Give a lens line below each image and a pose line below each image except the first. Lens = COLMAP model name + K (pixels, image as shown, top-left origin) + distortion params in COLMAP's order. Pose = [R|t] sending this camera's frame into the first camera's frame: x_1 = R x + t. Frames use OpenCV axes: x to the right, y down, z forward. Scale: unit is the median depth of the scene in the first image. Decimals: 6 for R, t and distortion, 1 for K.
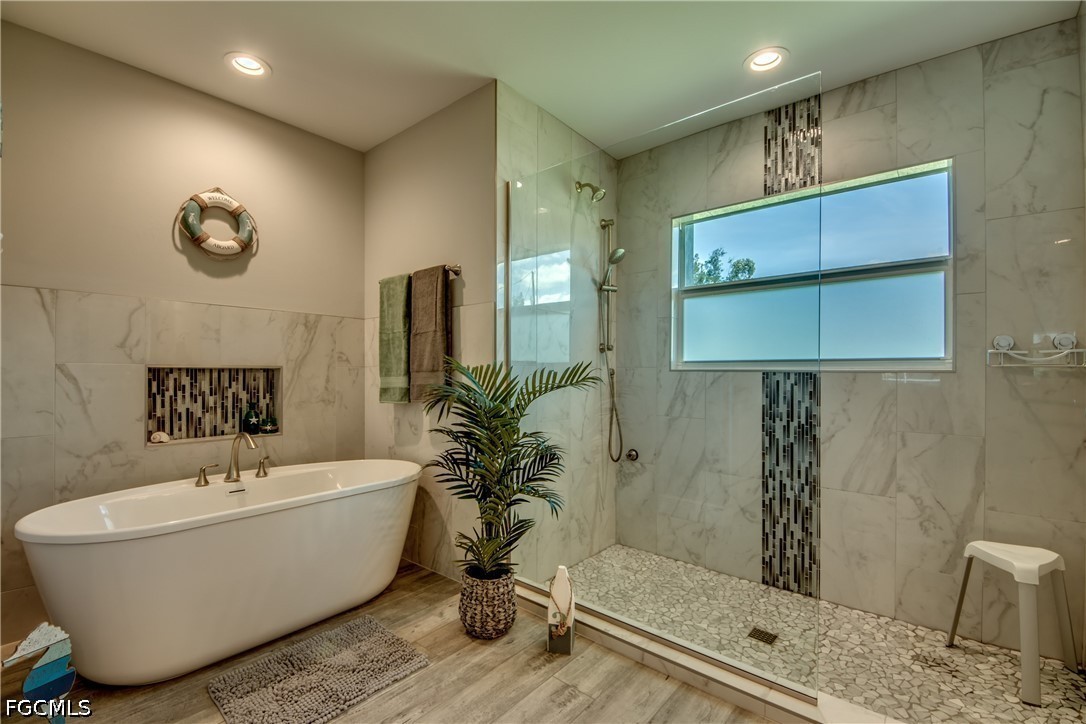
lens RADIAL K [[495.1, 0, 515.2], [0, 495.1, 369.4], [0, 0, 1]] dist [0.004459, -0.012085]
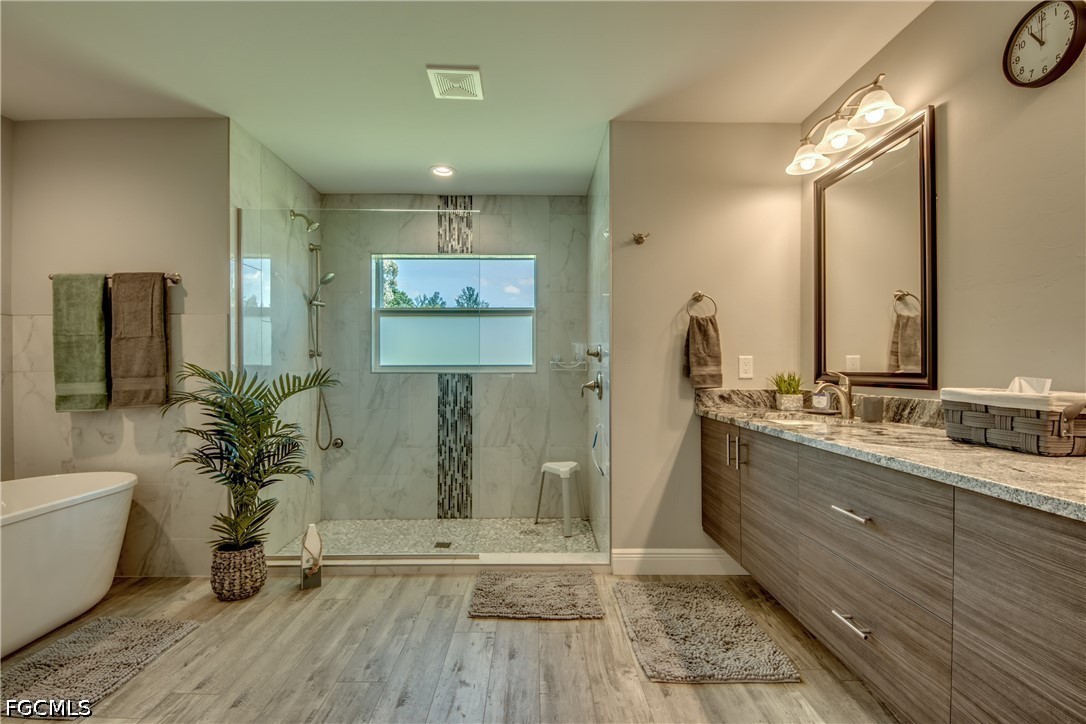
lens RADIAL K [[495.1, 0, 536.5], [0, 495.1, 369.6], [0, 0, 1]] dist [0.004459, -0.012085]
pose [[0.755794, -0.006299, 0.654780, -0.283373], [0.003393, 0.999978, 0.005703, -0.017619], [-0.654801, -0.002089, 0.755798, -0.353151]]
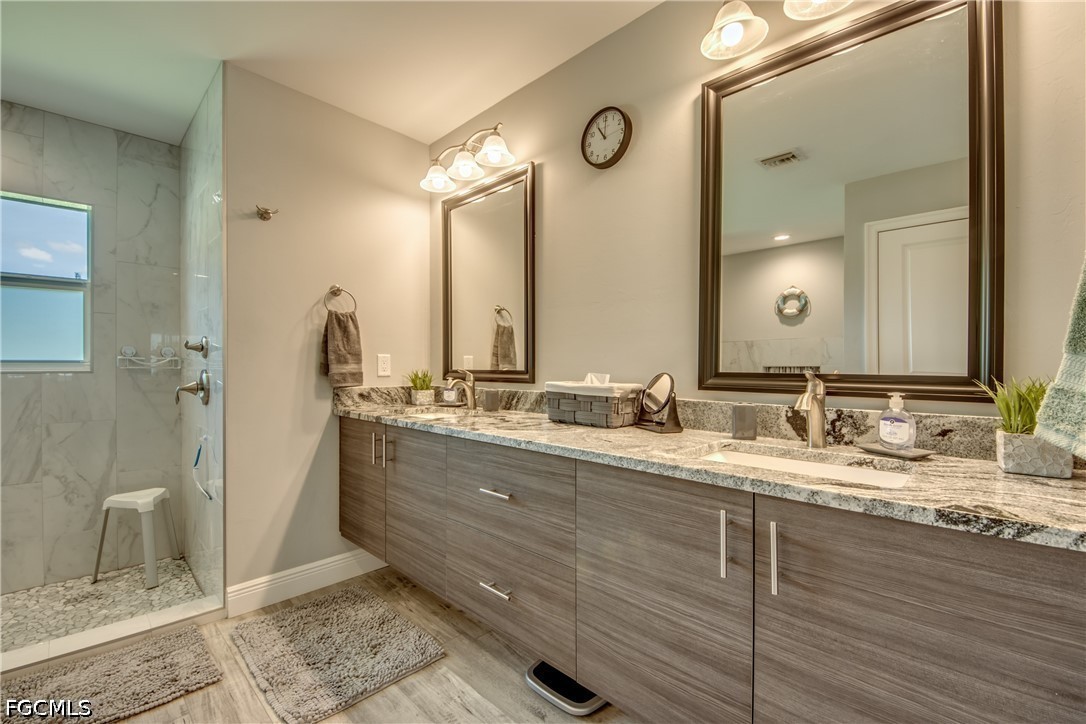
lens RADIAL K [[455.2, 0, 541.4], [0, 455.2, 370.4], [0, 0, 1]] dist [0.005283, -0.010860]
pose [[0.055763, -0.010226, 0.998392, -0.215386], [-0.003203, 0.999941, 0.010421, -0.015169], [-0.998439, -0.003778, 0.055727, -0.227641]]
